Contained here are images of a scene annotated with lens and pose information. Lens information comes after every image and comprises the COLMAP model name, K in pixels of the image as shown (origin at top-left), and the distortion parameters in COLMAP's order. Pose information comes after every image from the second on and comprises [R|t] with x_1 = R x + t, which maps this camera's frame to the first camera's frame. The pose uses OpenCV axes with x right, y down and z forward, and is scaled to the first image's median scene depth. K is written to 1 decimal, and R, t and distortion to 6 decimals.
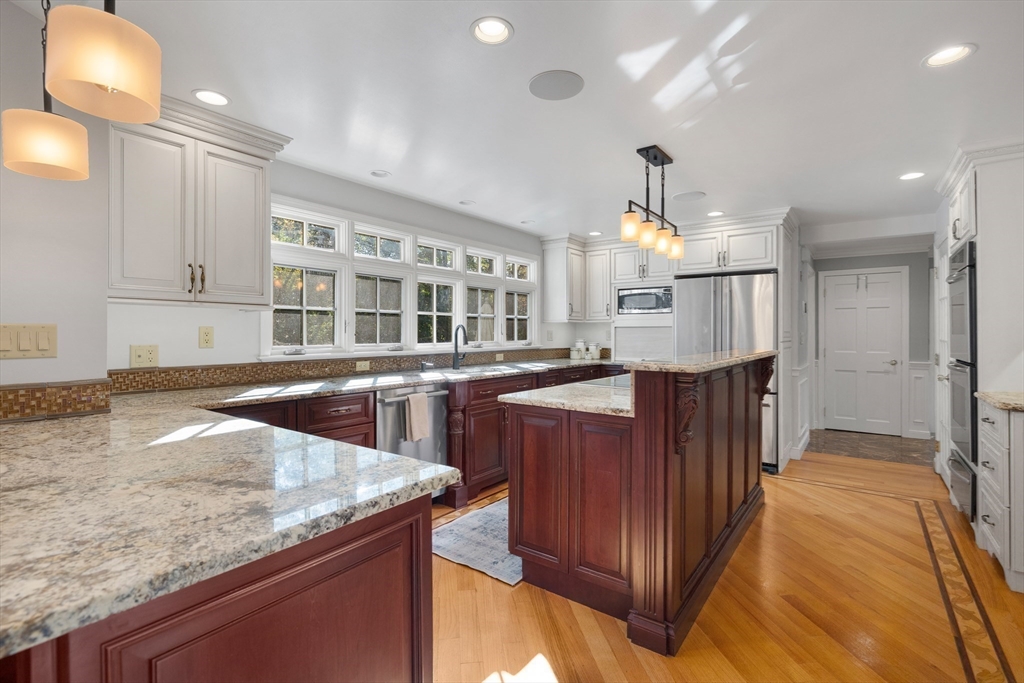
lens RADIAL K [[467.8, 0, 502.5], [0, 467.8, 338.3], [0, 0, 1]] dist [0.001409, 0.000508]
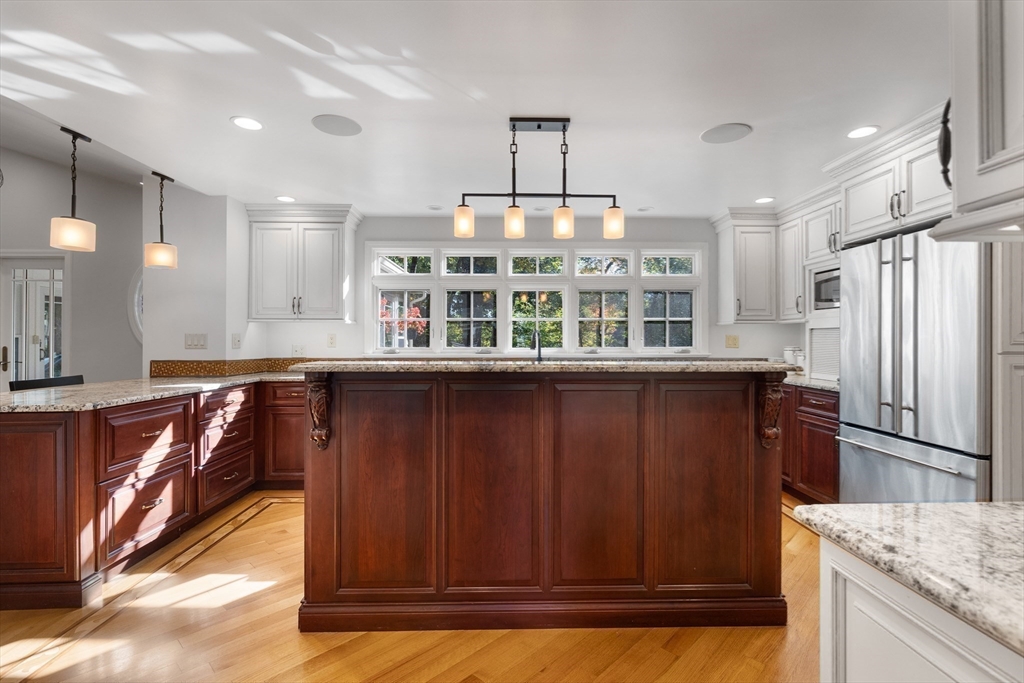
lens RADIAL K [[467.8, 0, 506.3], [0, 467.8, 337.9], [0, 0, 1]] dist [0.001409, 0.000508]
pose [[0.636628, -0.007773, -0.771132, 0.713765], [-0.010065, 0.999780, -0.018387, 0.008480], [0.771106, 0.019467, 0.636410, 0.321626]]
